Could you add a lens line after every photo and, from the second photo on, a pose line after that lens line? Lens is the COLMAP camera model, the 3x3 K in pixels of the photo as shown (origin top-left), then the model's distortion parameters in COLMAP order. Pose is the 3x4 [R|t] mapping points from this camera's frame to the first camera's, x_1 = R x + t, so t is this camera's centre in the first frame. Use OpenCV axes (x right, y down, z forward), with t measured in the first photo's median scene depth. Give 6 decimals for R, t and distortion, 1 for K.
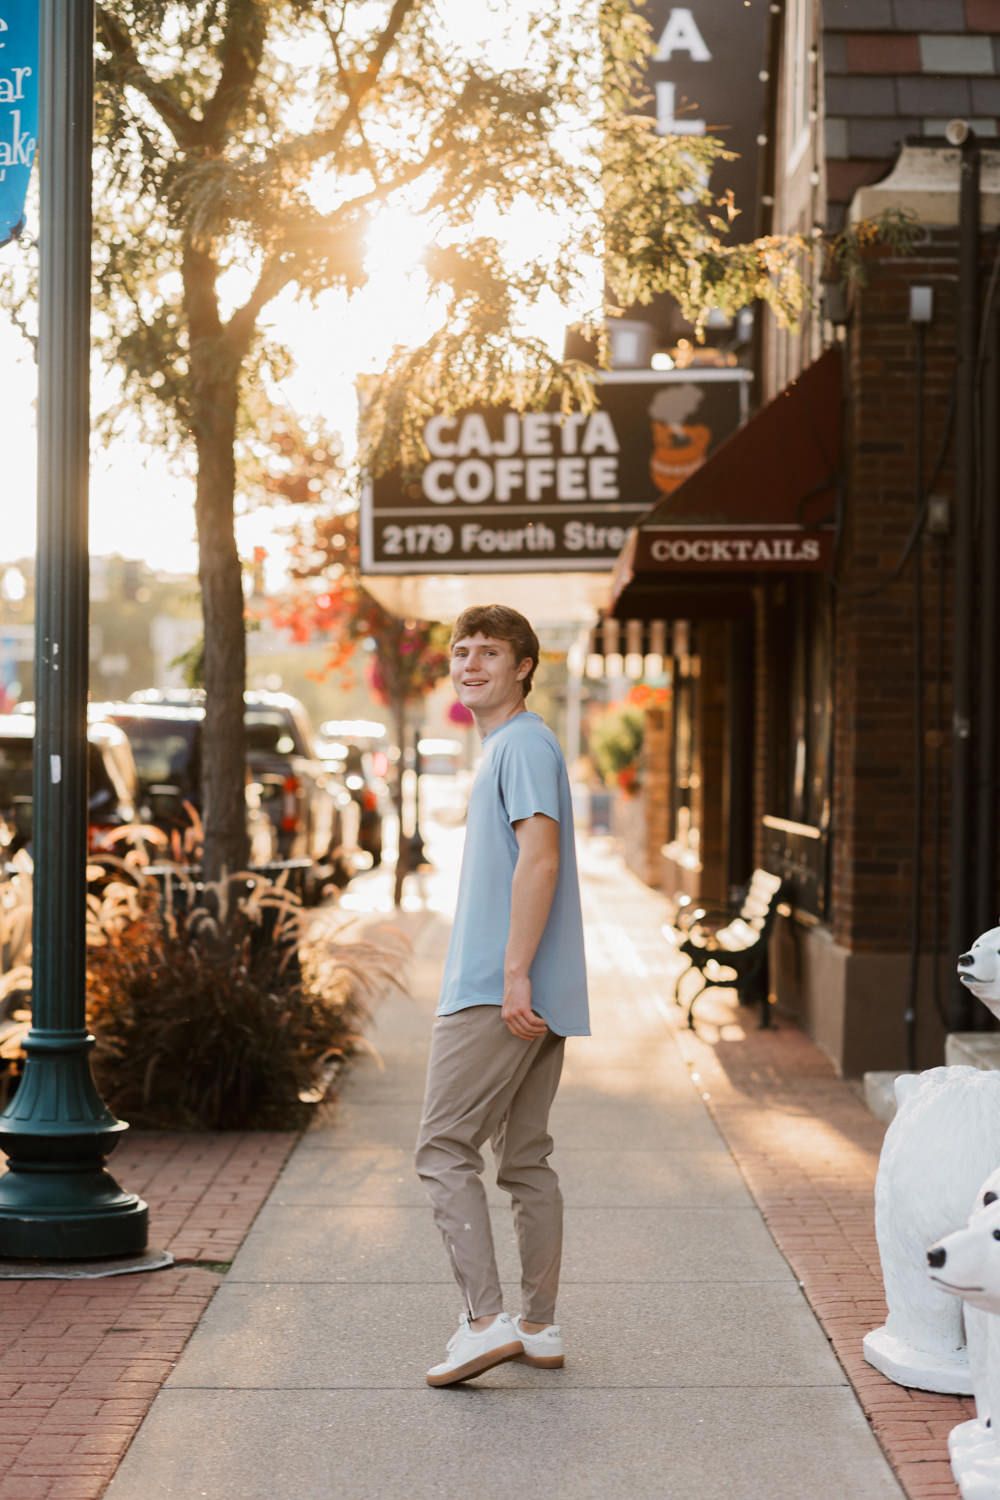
lens RADIAL K [[4545.5, 0, 500.0], [0, 4545.5, 750.0], [0, 0, 1]] dist [-0.166858, 0.165590]
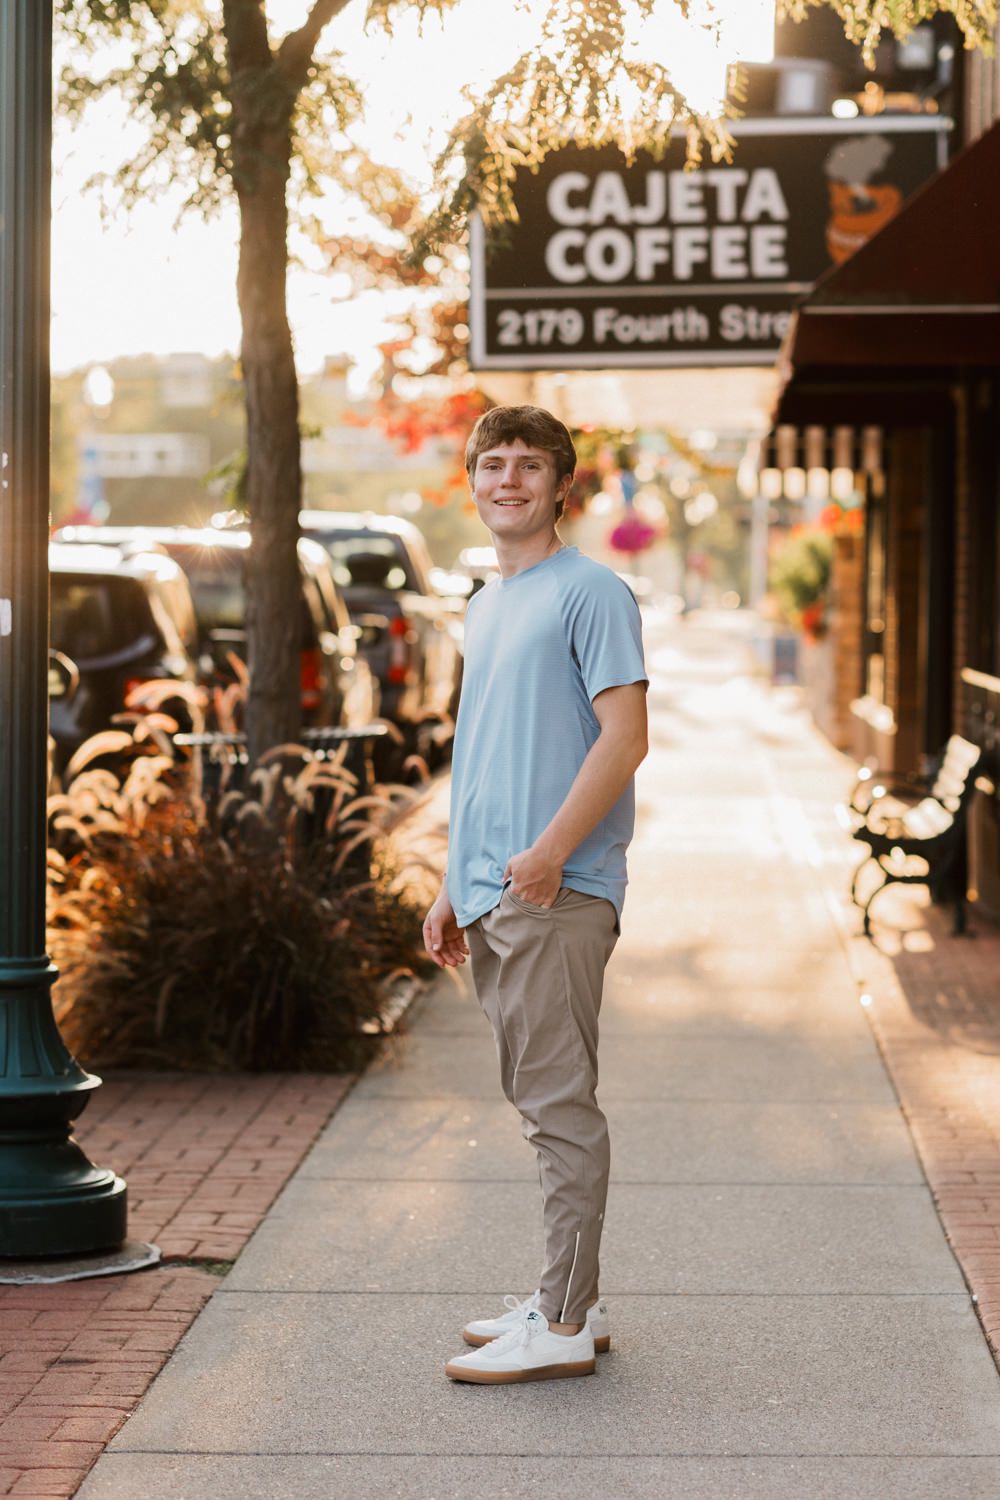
lens RADIAL K [[4928.0, 0, 595.8], [0, 4928.0, 753.1], [0, 0, 1]] dist [-0.080261, -0.593848]
pose [[0.999563, 0.002468, -0.029472, 0.020782], [-0.001396, 0.999338, 0.036349, -0.002622], [0.029542, -0.036292, 0.998904, 0.136262]]
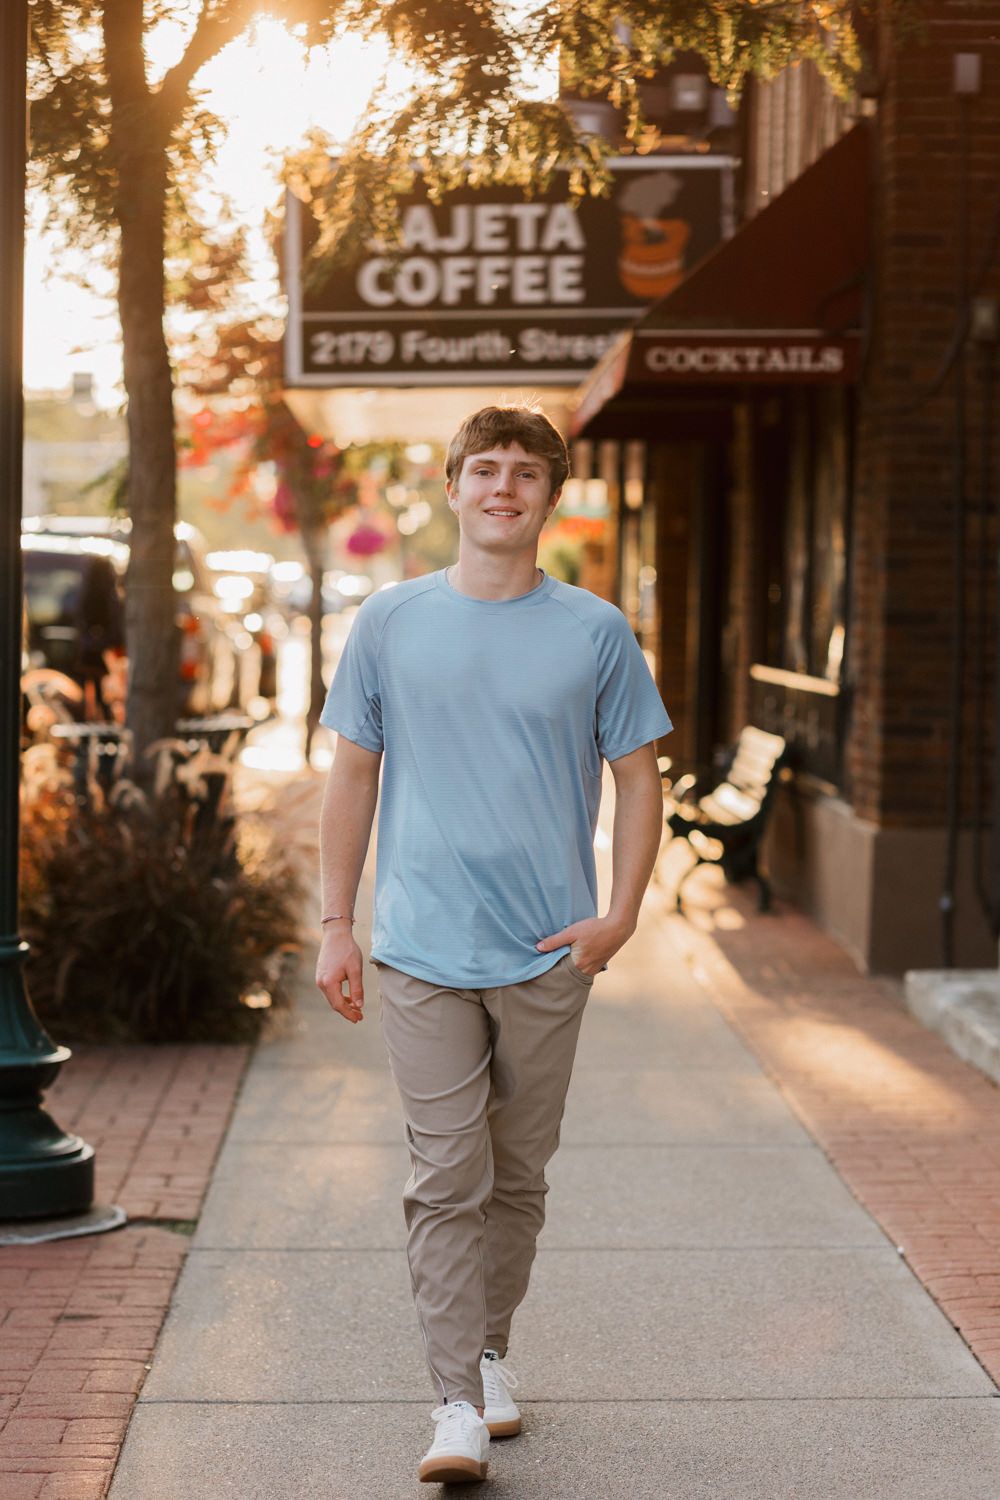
lens RADIAL K [[4545.5, 0, 500.0], [0, 4545.5, 750.0], [0, 0, 1]] dist [-0.166858, 0.165590]
pose [[0.999027, 0.002731, 0.044009, -0.032302], [-0.004378, 0.999292, 0.037376, -0.002136], [-0.043875, -0.037533, 0.998332, 0.145411]]
